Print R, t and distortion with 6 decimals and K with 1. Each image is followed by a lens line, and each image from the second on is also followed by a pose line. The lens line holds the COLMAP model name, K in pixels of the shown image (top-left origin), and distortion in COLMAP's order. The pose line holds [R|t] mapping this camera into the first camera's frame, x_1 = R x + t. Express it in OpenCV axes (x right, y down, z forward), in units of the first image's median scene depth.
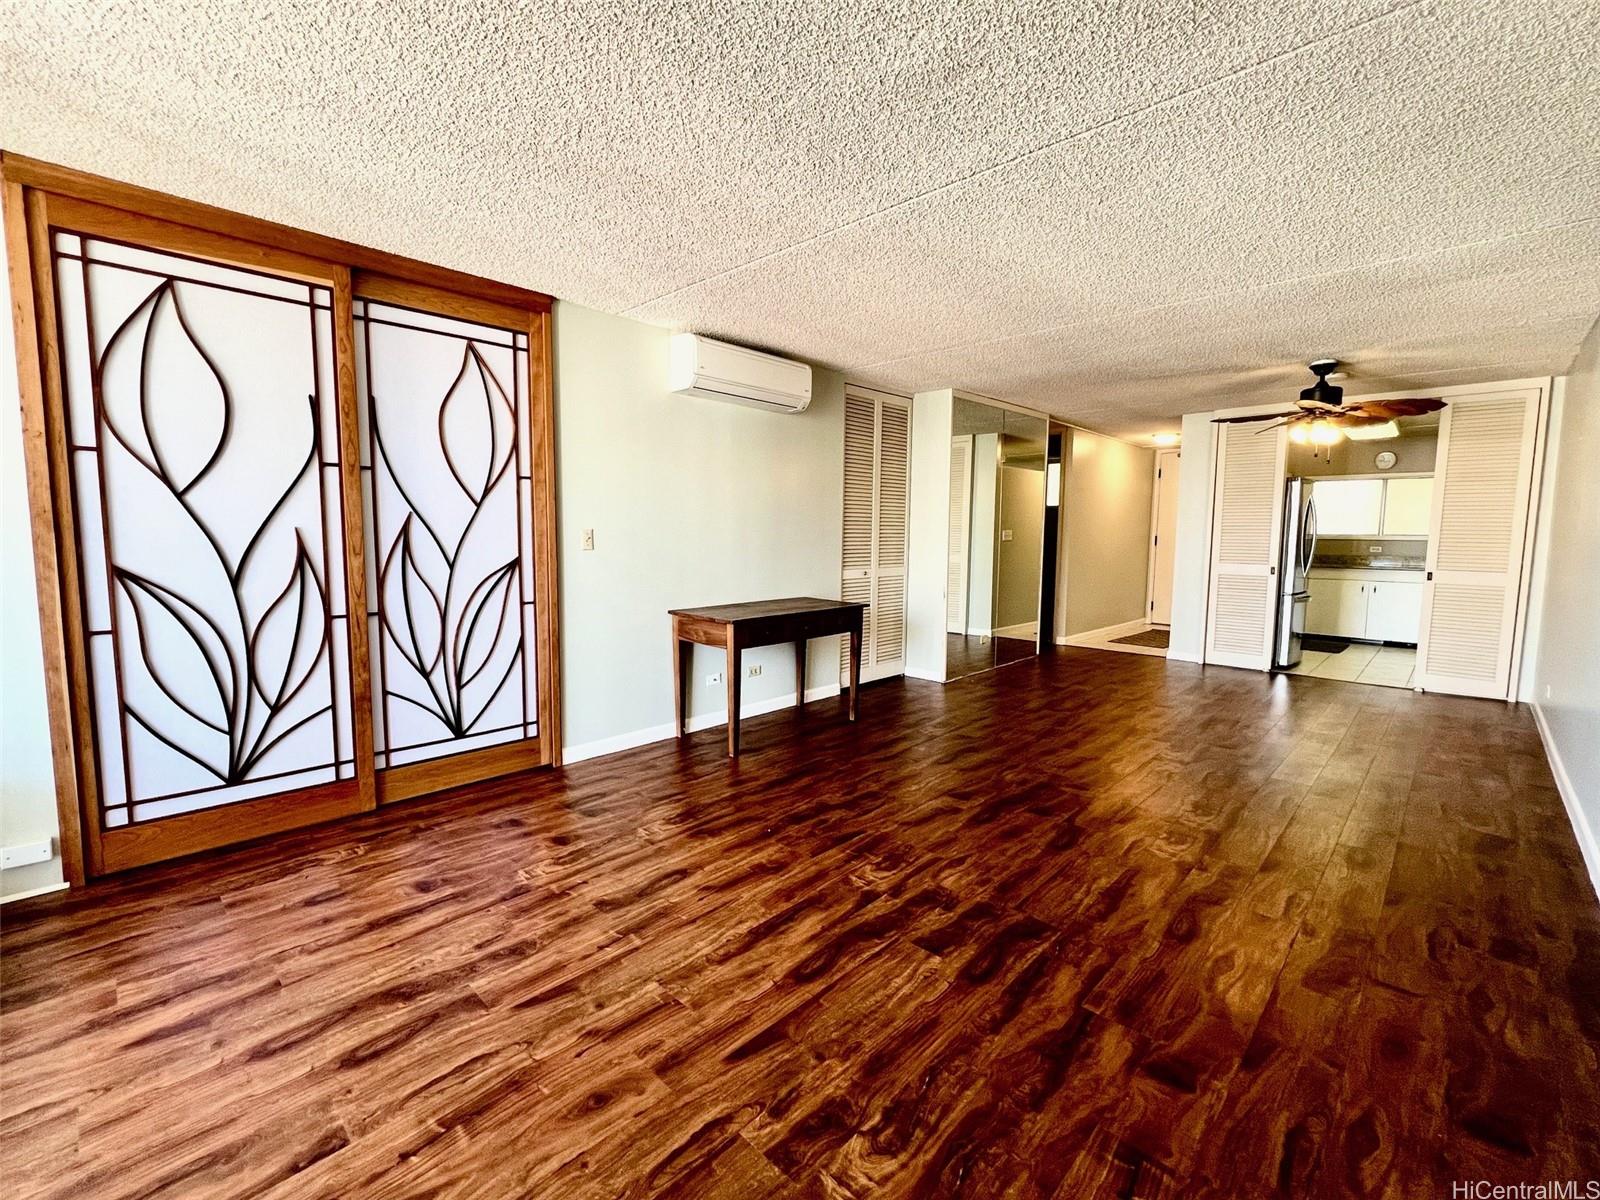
lens RADIAL K [[713.8, 0, 794.6], [0, 713.8, 602.3], [0, 0, 1]] dist [-0.010362, -0.000407]
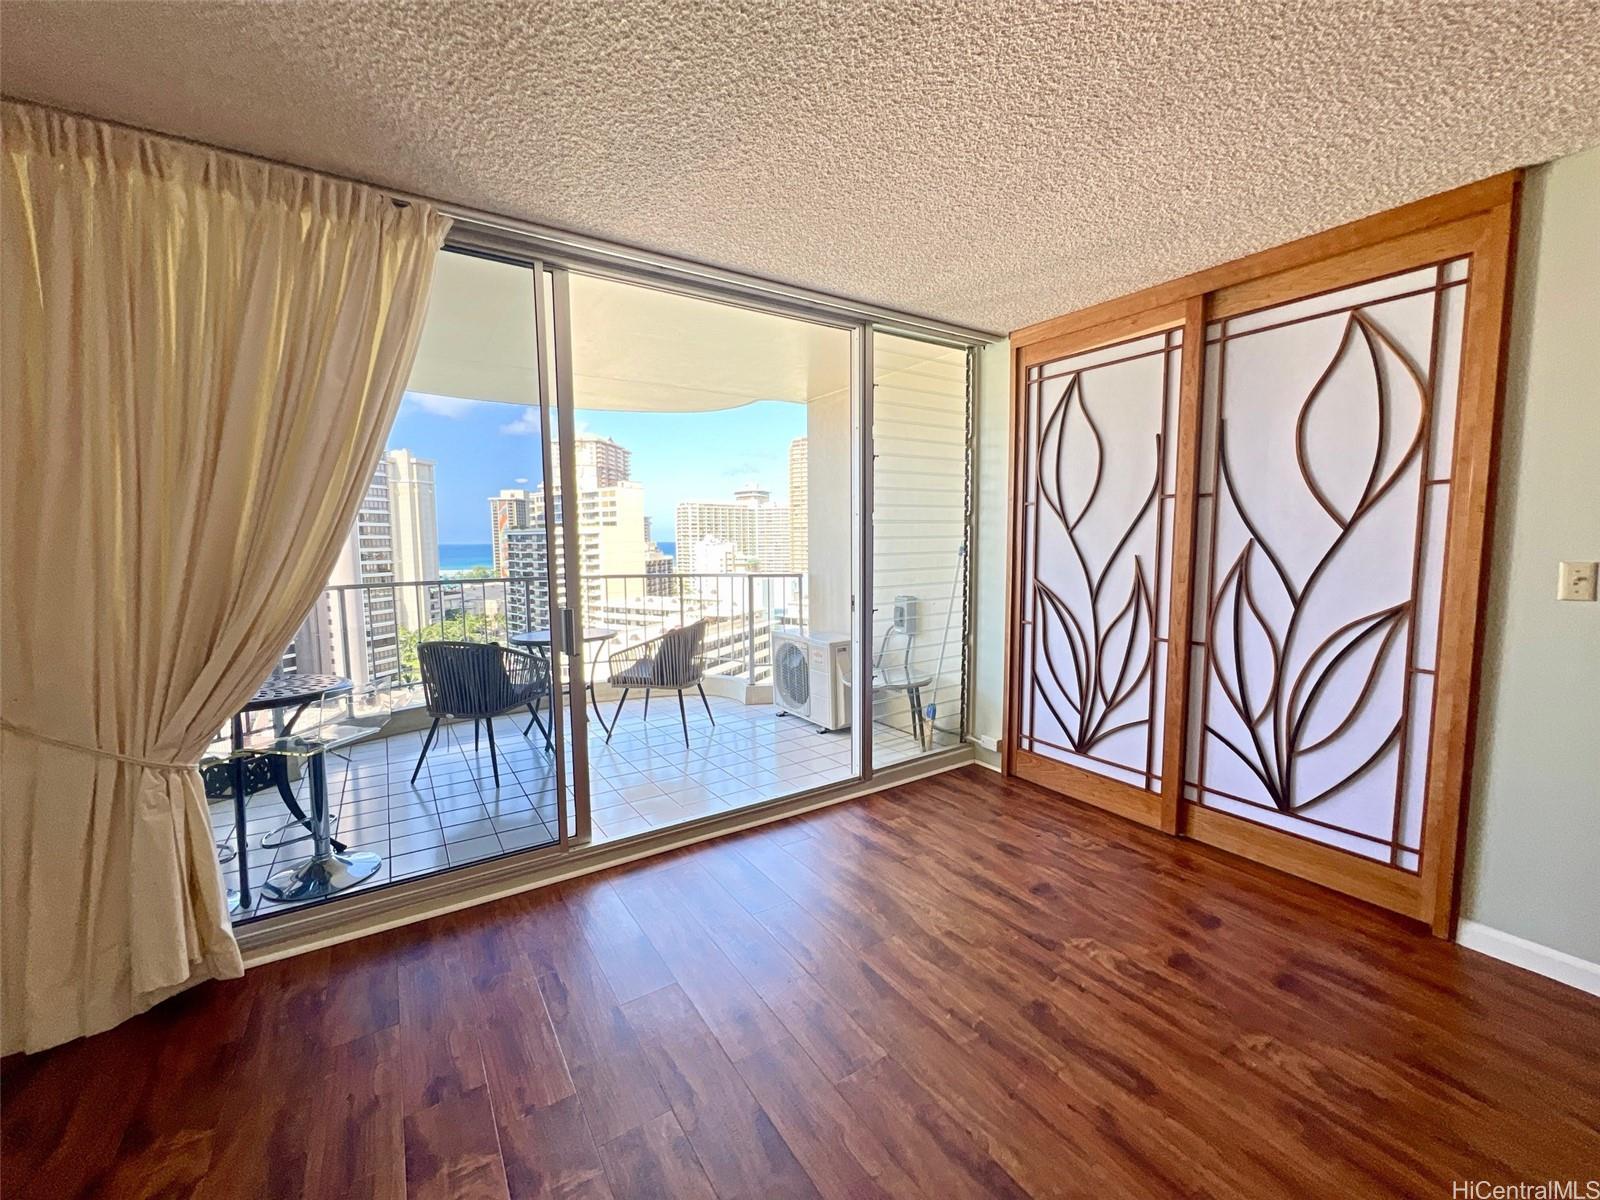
lens RADIAL K [[646.6, 0, 800.5], [0, 646.6, 600.1], [0, 0, 1]] dist [-0.001271, -0.000170]
pose [[-0.236671, 0.086121, -0.967766, 0.410685], [-0.088437, 0.990019, 0.109729, -0.096578], [0.967557, 0.111555, -0.226692, 0.690668]]
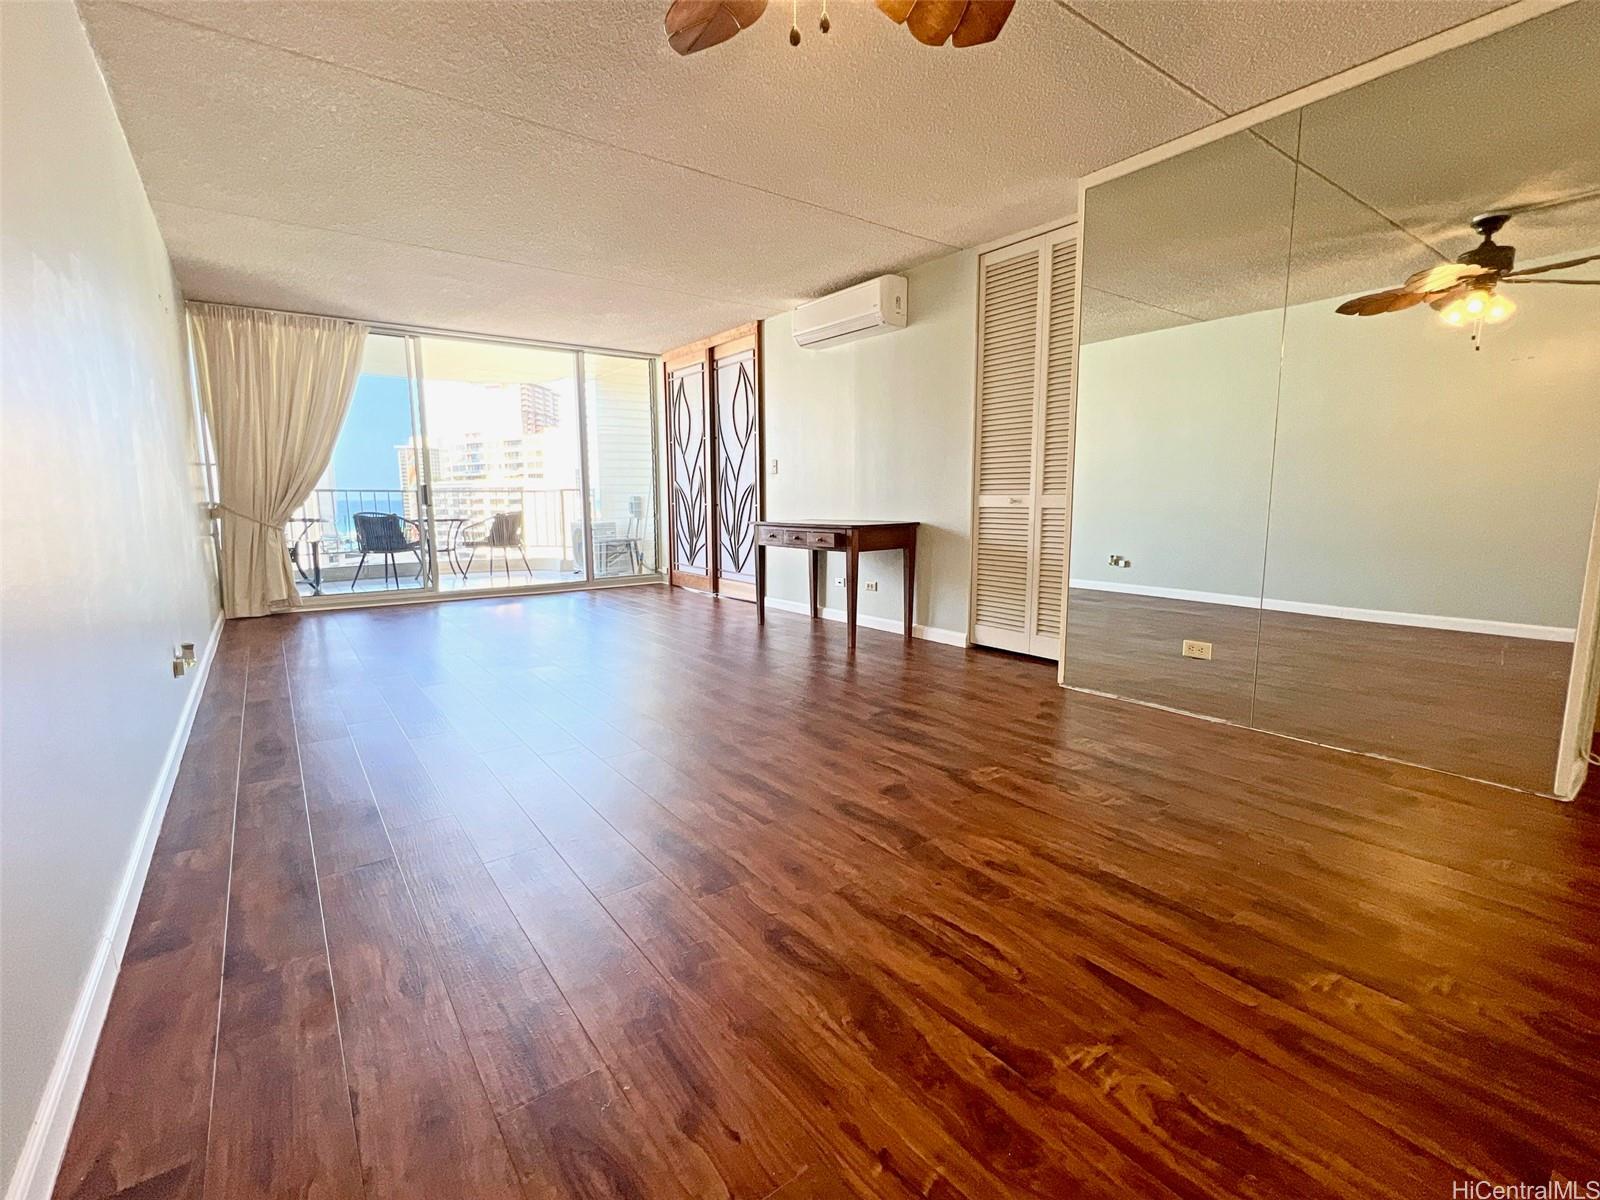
lens RADIAL K [[713.8, 0, 799.5], [0, 713.8, 597.5], [0, 0, 1]] dist [-0.010362, -0.000407]
pose [[-0.175434, 0.134014, -0.975327, 1.614042], [-0.094220, 0.983859, 0.152134, -0.062920], [0.979972, 0.118585, -0.159976, 1.703764]]
